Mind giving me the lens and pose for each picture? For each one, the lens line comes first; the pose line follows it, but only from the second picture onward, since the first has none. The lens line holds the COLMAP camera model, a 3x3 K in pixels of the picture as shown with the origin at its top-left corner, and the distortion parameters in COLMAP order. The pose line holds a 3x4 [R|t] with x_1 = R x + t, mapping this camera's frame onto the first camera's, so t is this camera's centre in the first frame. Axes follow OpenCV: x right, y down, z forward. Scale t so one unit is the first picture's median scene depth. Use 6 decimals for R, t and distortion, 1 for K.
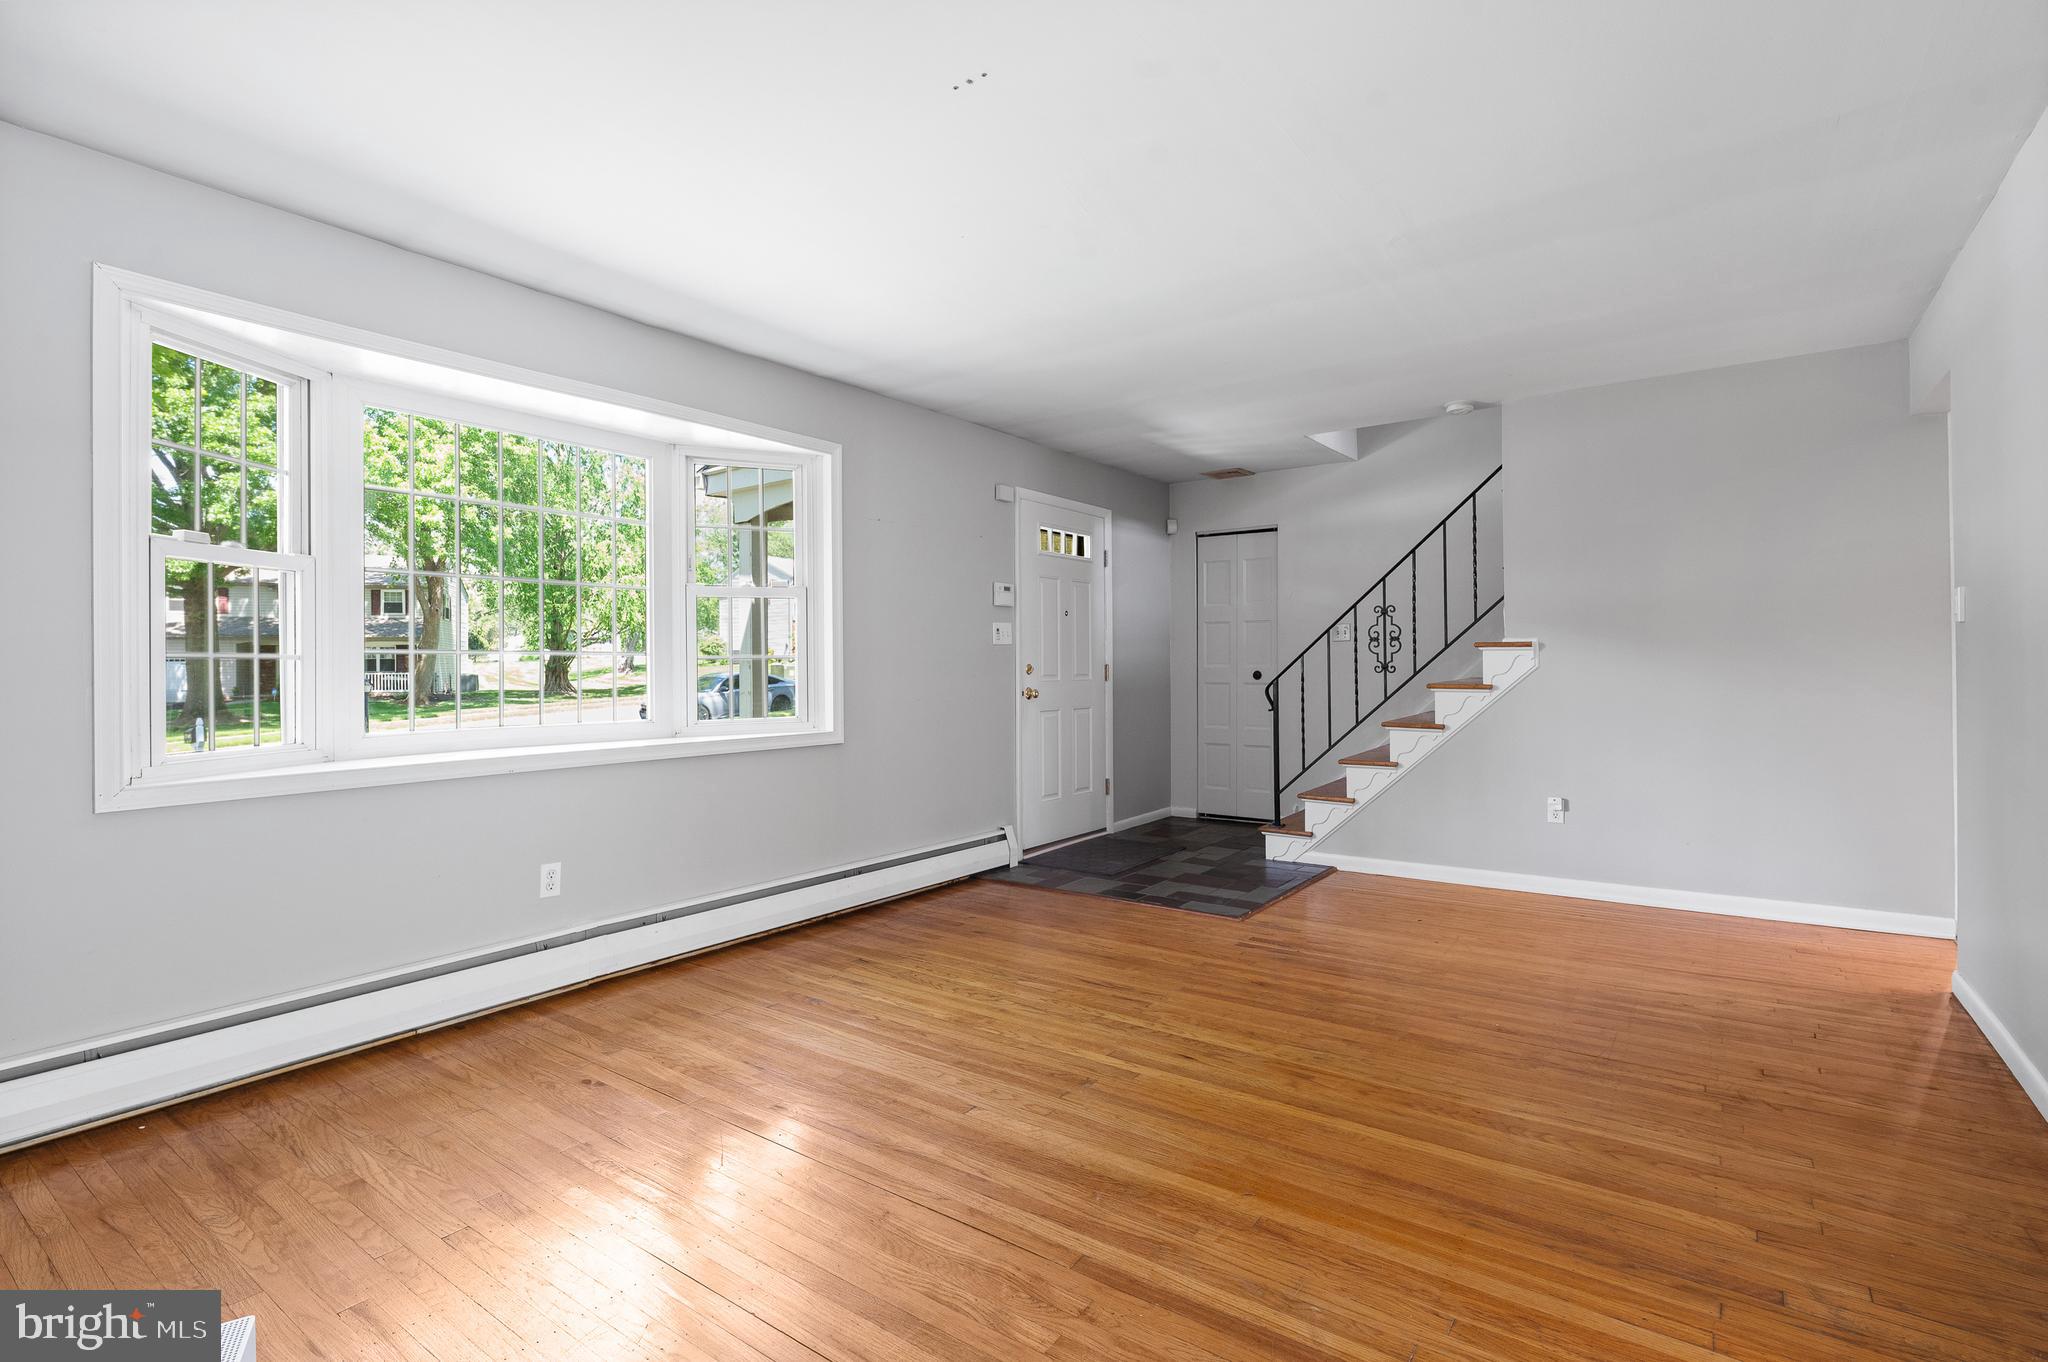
lens RADIAL K [[953.1, 0, 1030.9], [0, 953.1, 654.1], [0, 0, 1]] dist [-0.001289, -0.000170]
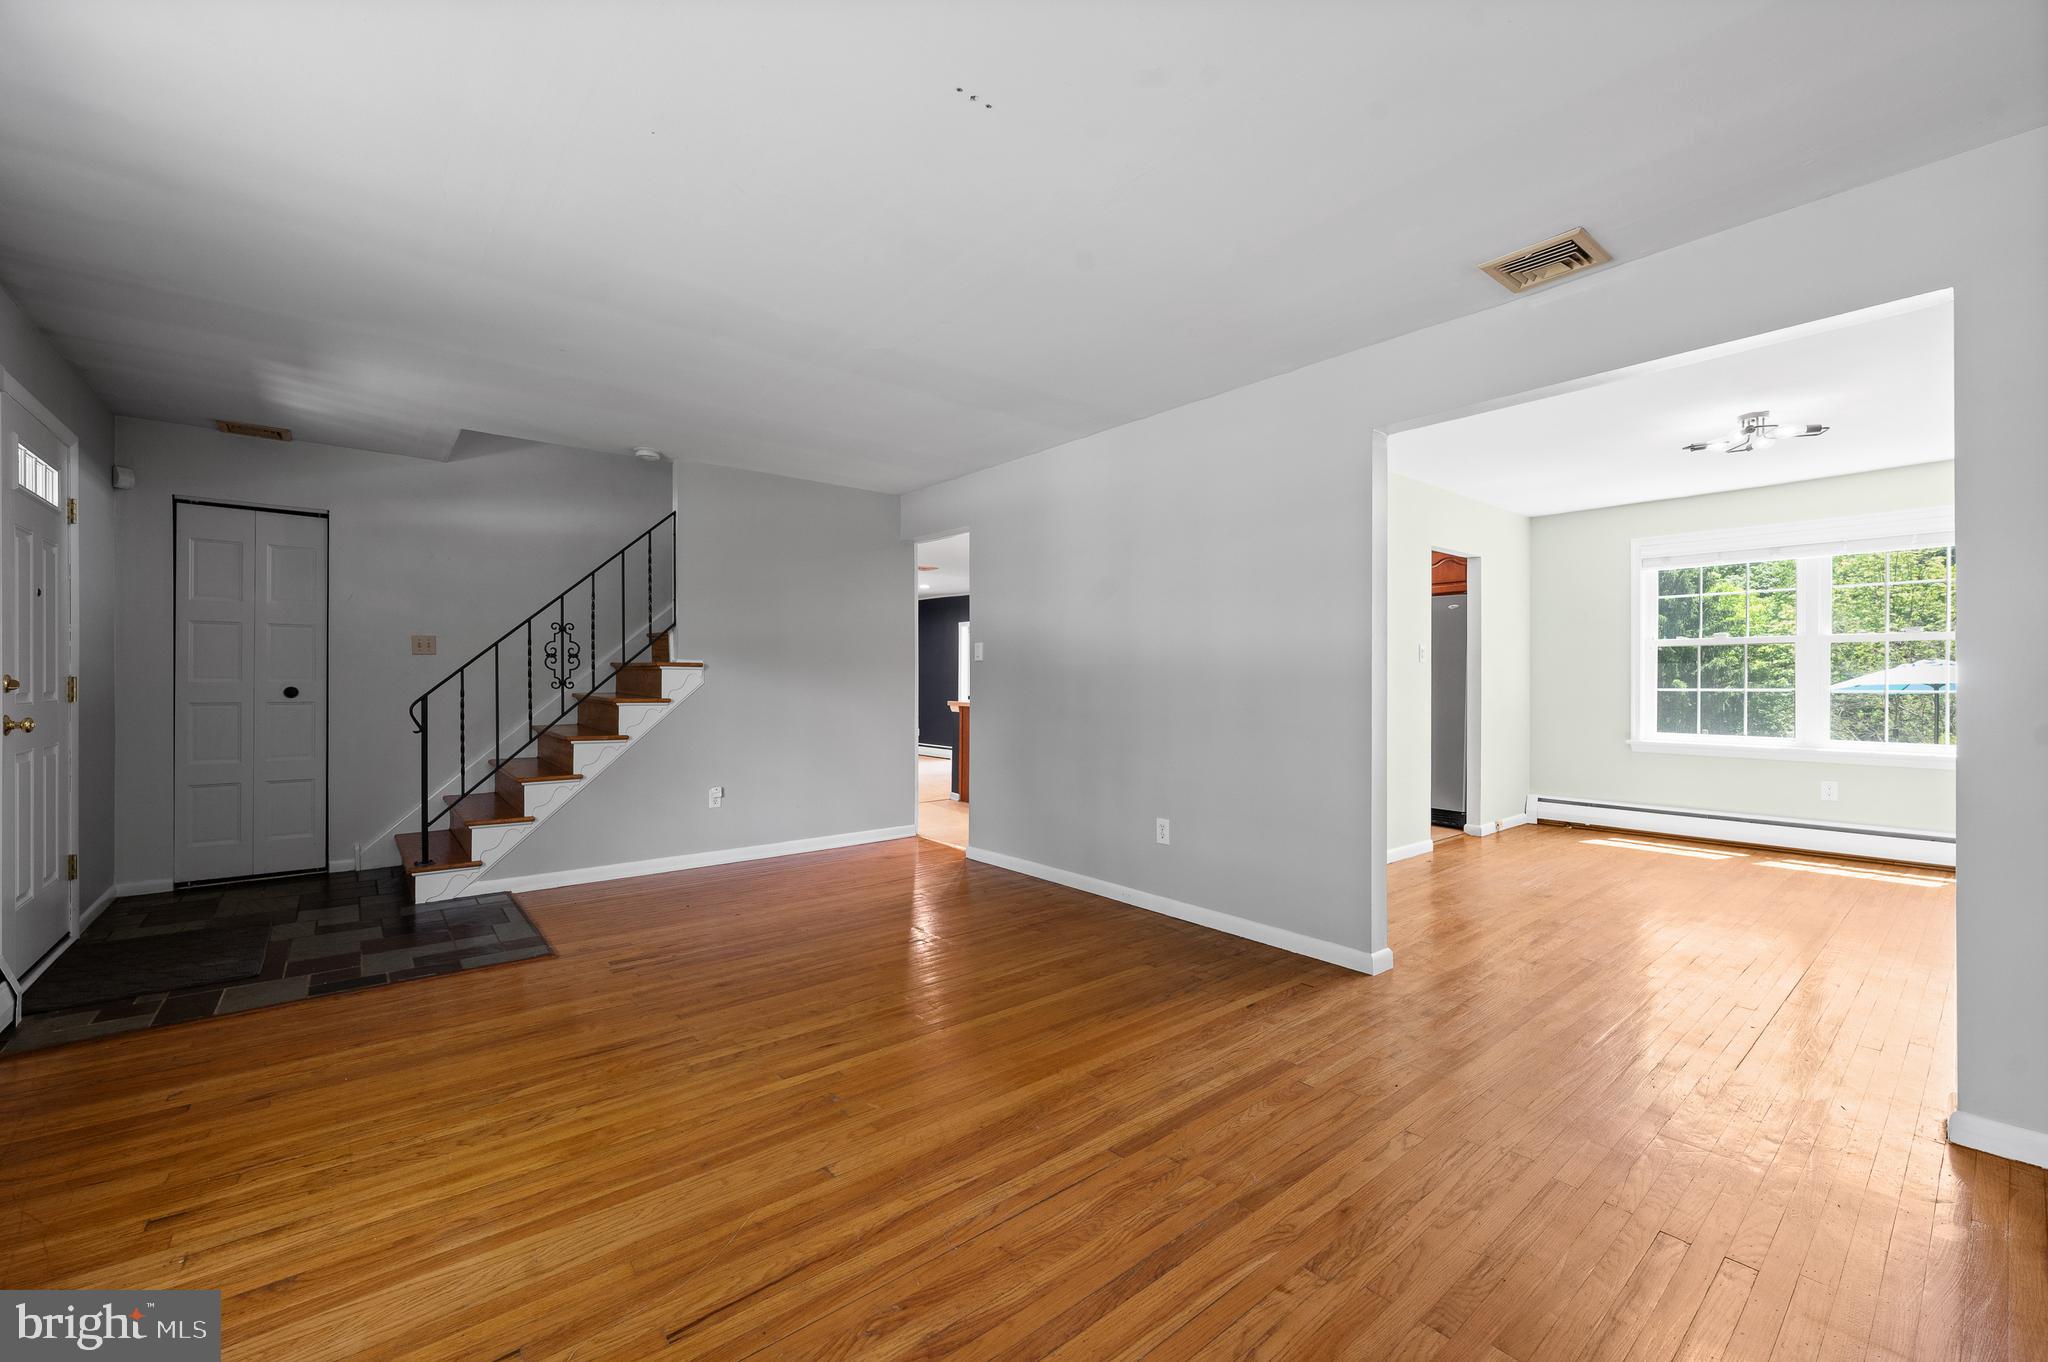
lens RADIAL K [[825.6, 0, 1033.2], [0, 825.6, 678.1], [0, 0, 1]] dist [-0.000519, -0.000021]
pose [[0.257028, 0.010897, 0.966343, -0.523638], [-0.015652, 0.999852, -0.007112, 0.009937], [-0.966277, -0.013298, 0.257160, 0.420048]]
